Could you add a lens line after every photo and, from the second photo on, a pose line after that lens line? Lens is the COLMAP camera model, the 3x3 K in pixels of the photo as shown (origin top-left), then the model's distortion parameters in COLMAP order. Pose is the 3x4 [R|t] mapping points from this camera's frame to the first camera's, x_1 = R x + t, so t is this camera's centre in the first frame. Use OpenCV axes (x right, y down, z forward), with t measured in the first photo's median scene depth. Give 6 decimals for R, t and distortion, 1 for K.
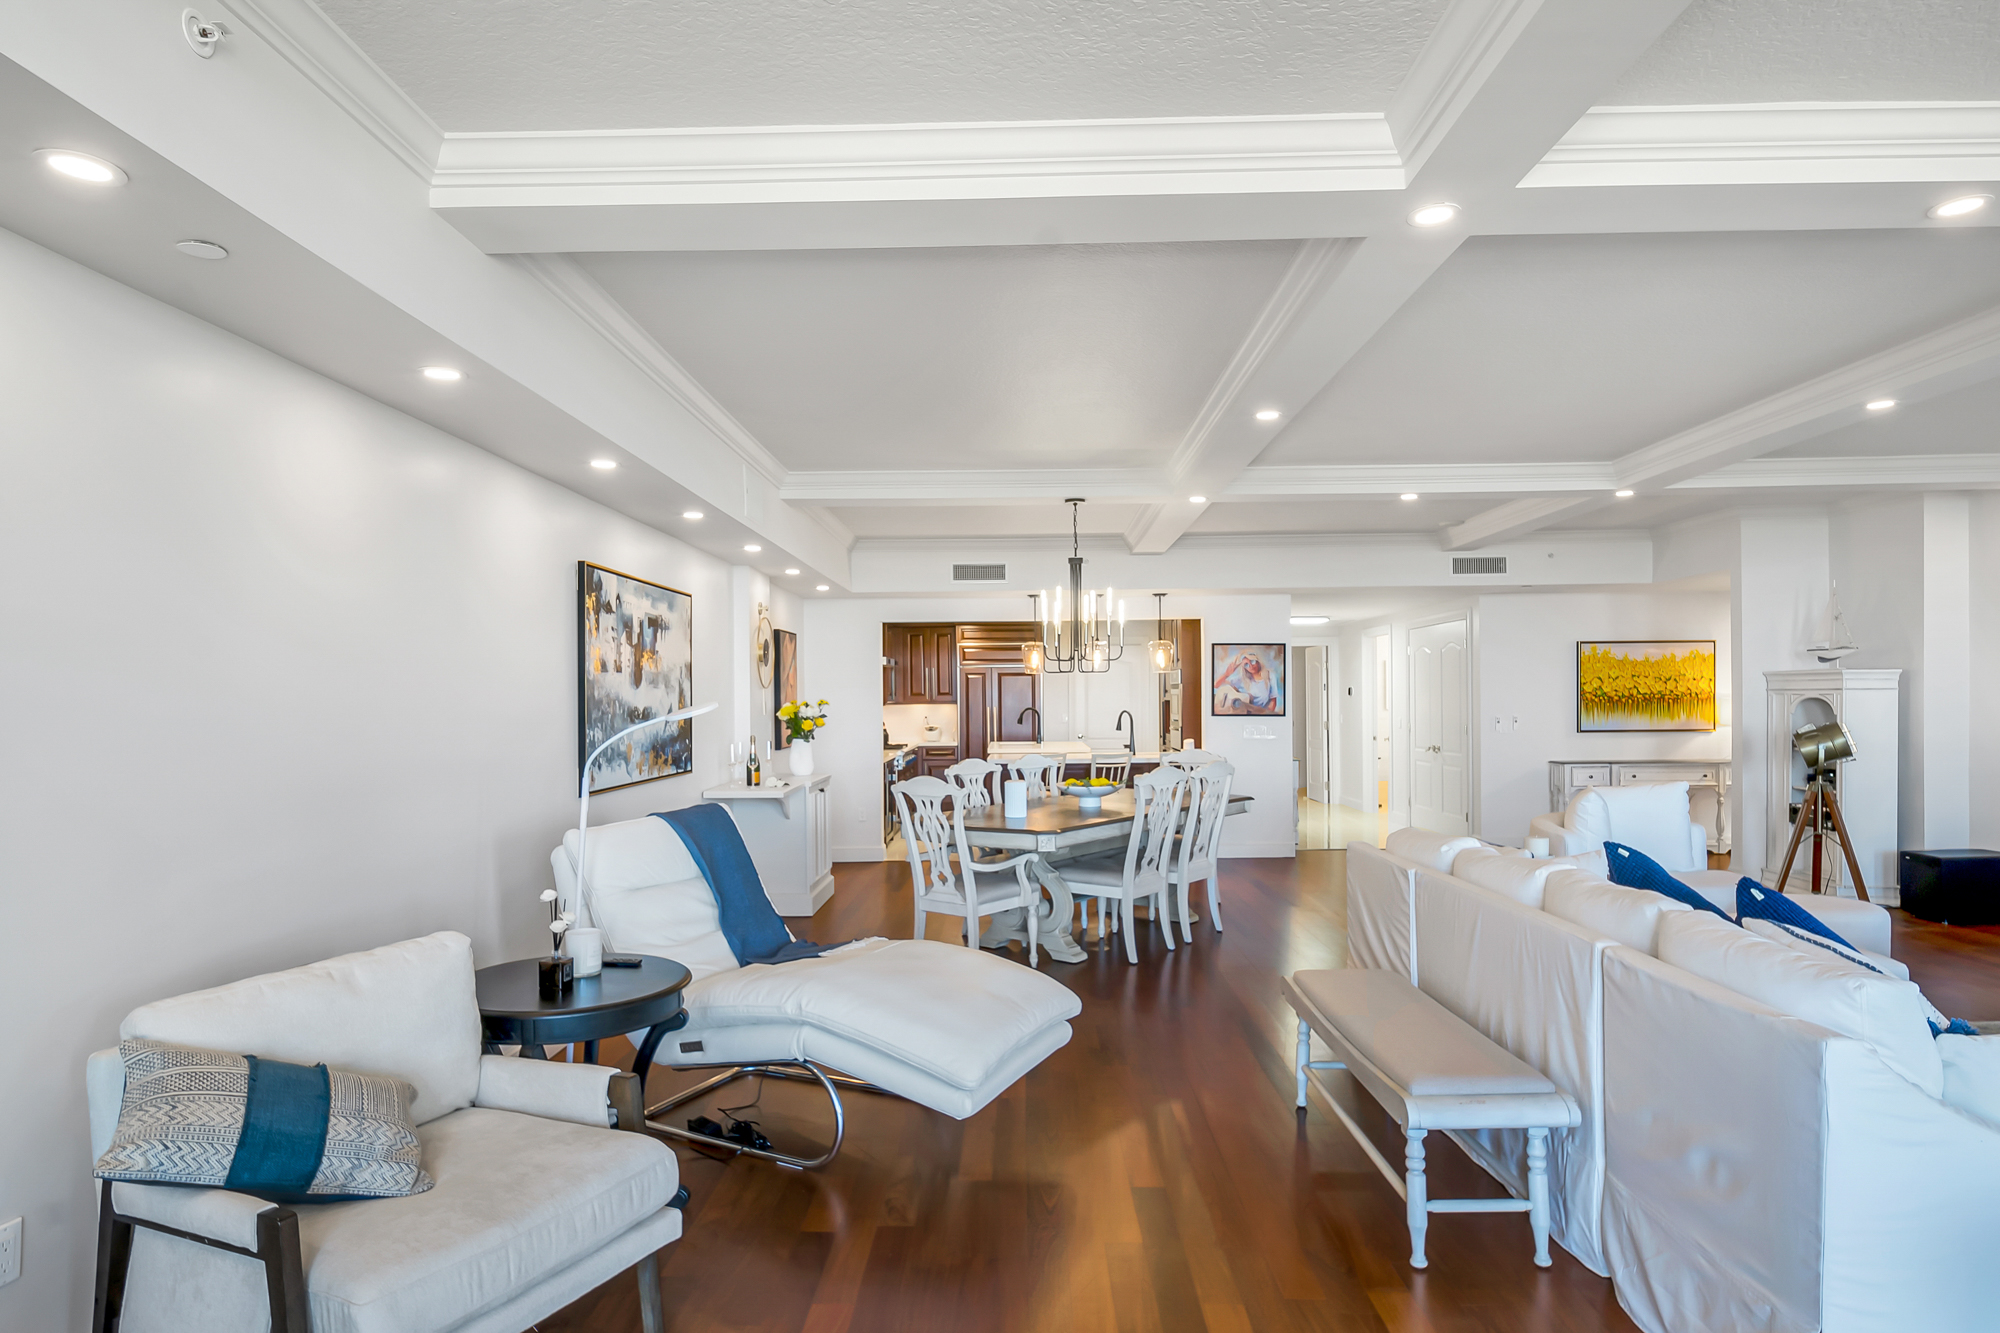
lens RADIAL K [[1099.5, 0, 998.4], [0, 1099.5, 704.7], [0, 0, 1]] dist [-0.004940, 0.000302]
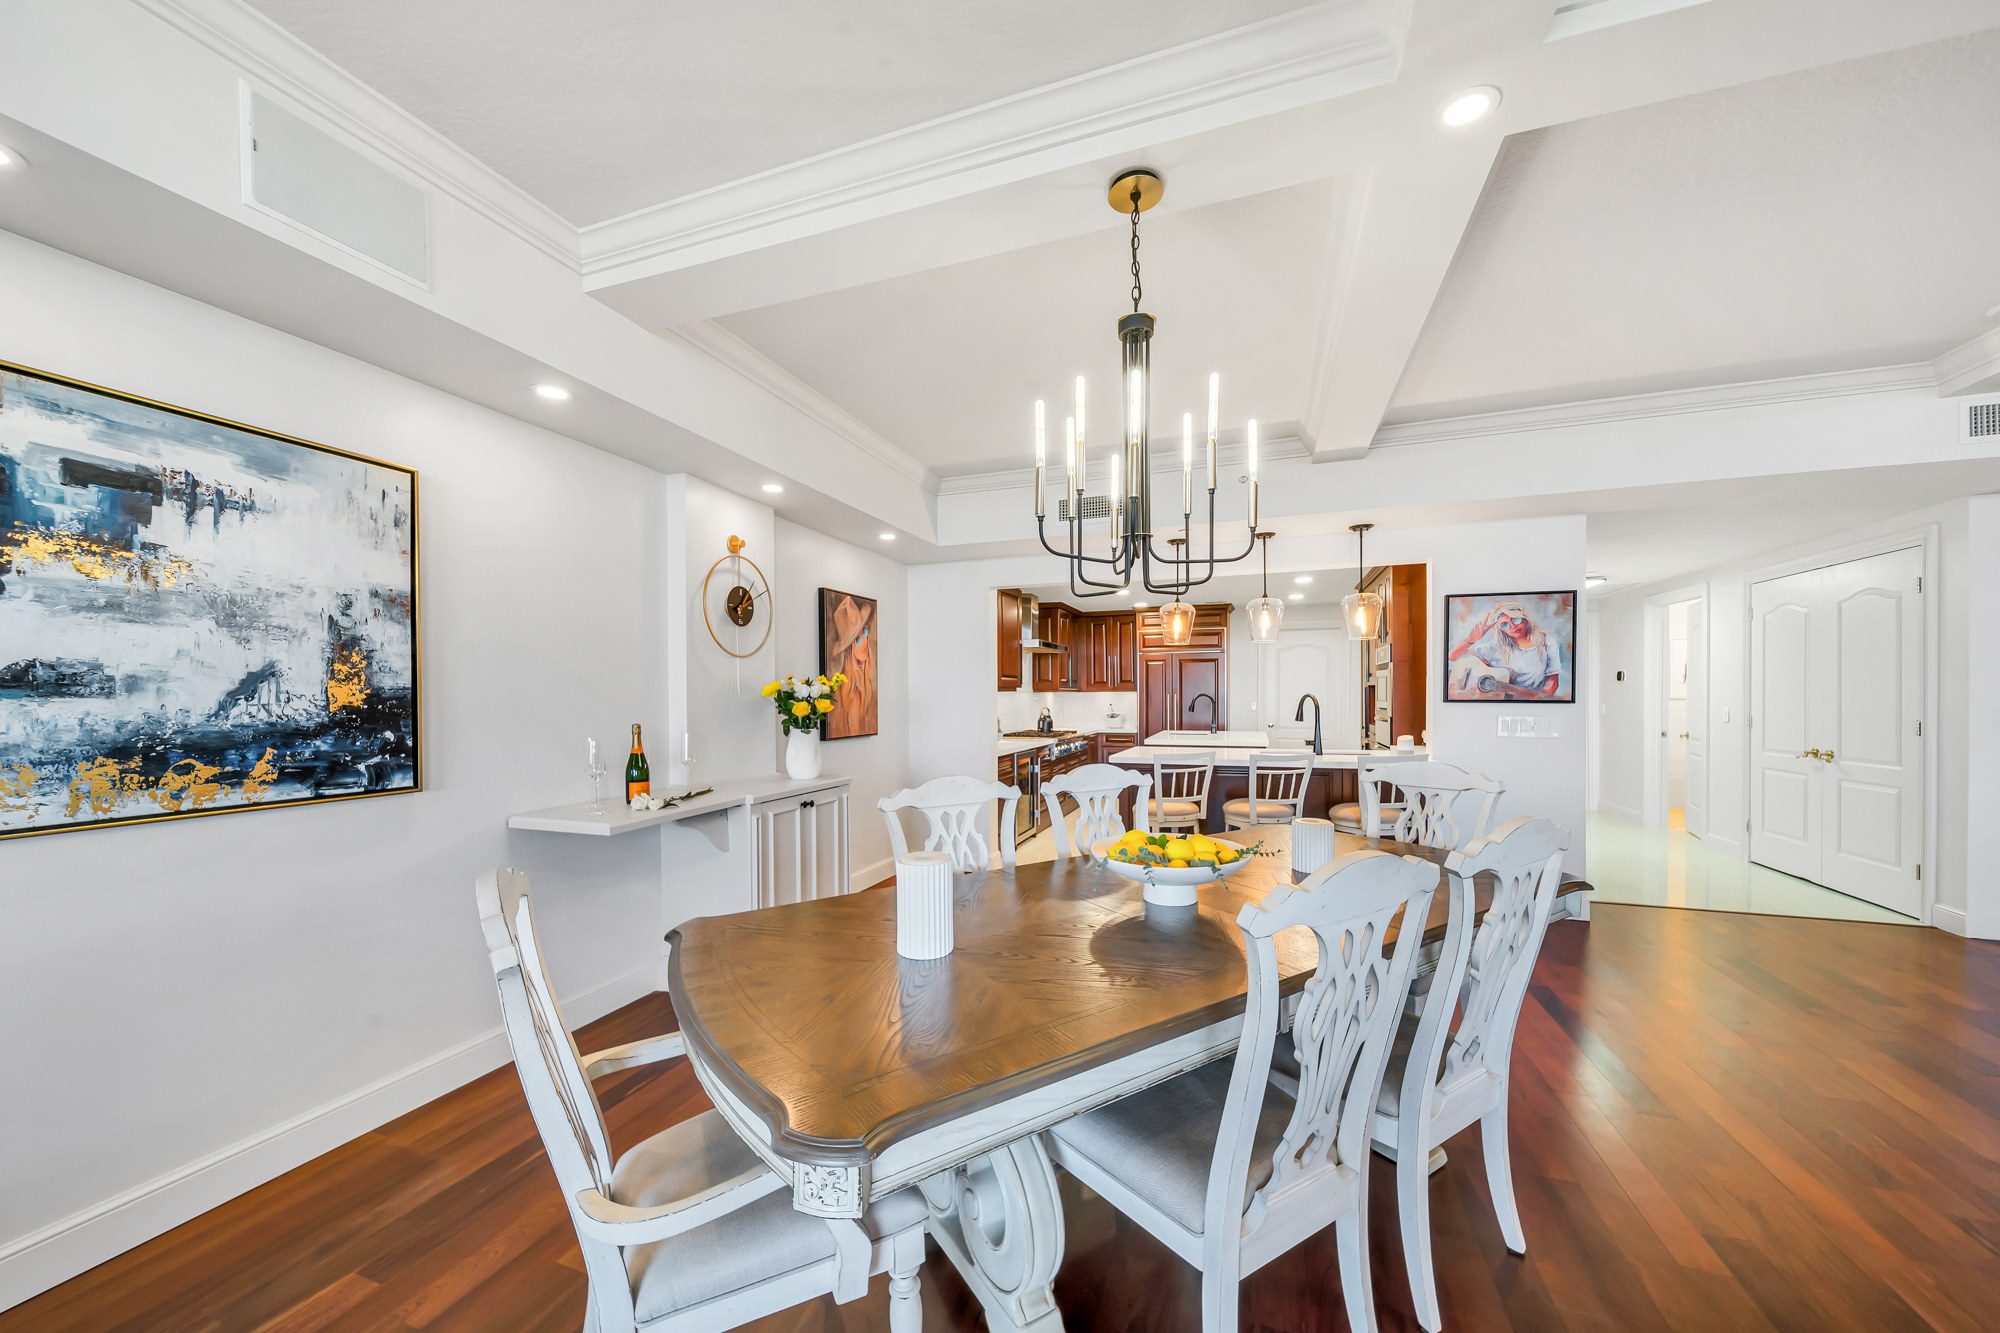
lens RADIAL K [[711.3, 0, 992.2], [0, 711.3, 706.5], [0, 0, 1]] dist [-0.004165, -0.001458]
pose [[0.943439, 0.006837, -0.331476, 0.099157], [-0.003244, 0.999930, 0.011392, 0.011679], [0.331530, -0.009672, 0.943395, 0.644847]]
